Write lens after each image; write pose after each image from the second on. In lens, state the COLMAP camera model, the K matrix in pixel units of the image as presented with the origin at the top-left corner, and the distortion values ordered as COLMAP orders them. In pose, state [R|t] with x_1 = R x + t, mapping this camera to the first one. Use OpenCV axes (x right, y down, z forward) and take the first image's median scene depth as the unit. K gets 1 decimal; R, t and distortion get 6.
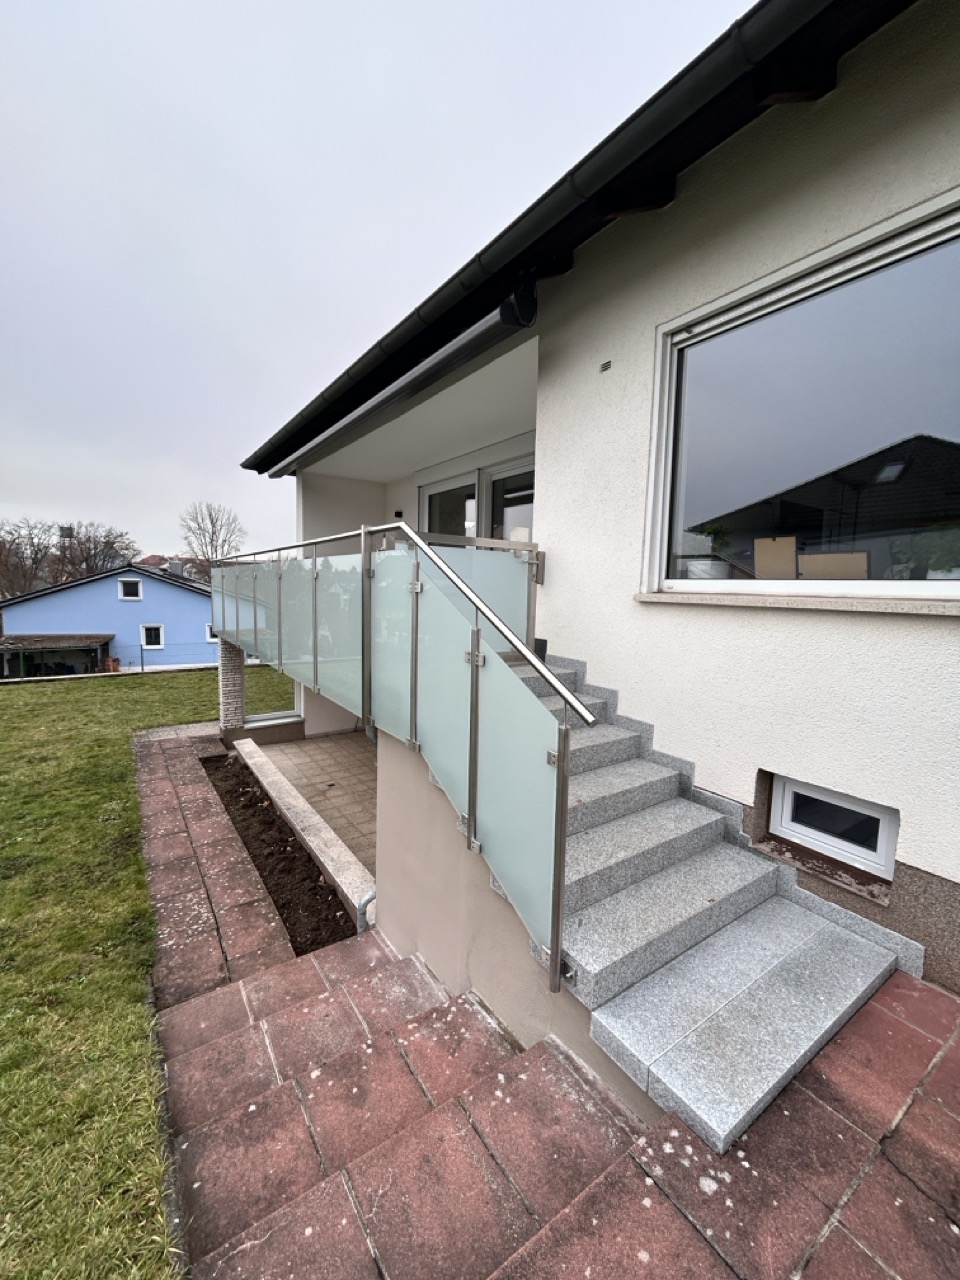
lens RADIAL K [[518.3, 0, 480.0], [0, 518.3, 640.0], [0, 0, 1]] dist [-0.001356, 0.000190]
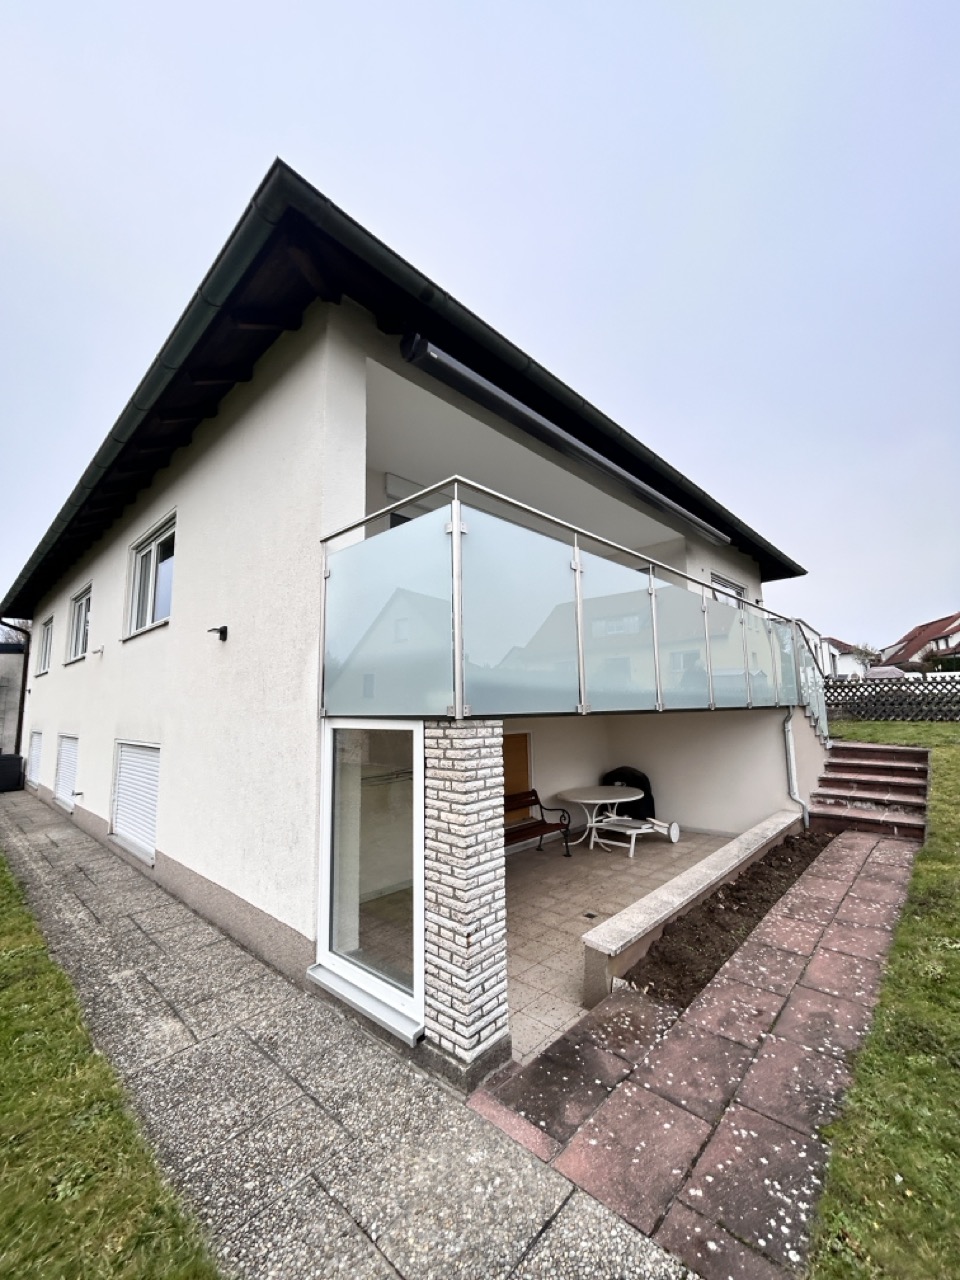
lens RADIAL K [[518.3, 0, 480.0], [0, 518.3, 640.0], [0, 0, 1]] dist [-0.001356, 0.000190]
pose [[-0.203434, 0.117931, 0.971960, -1.145564], [0.123276, 0.987904, -0.094064, -0.035771], [-0.971297, 0.100684, -0.215512, 1.497864]]
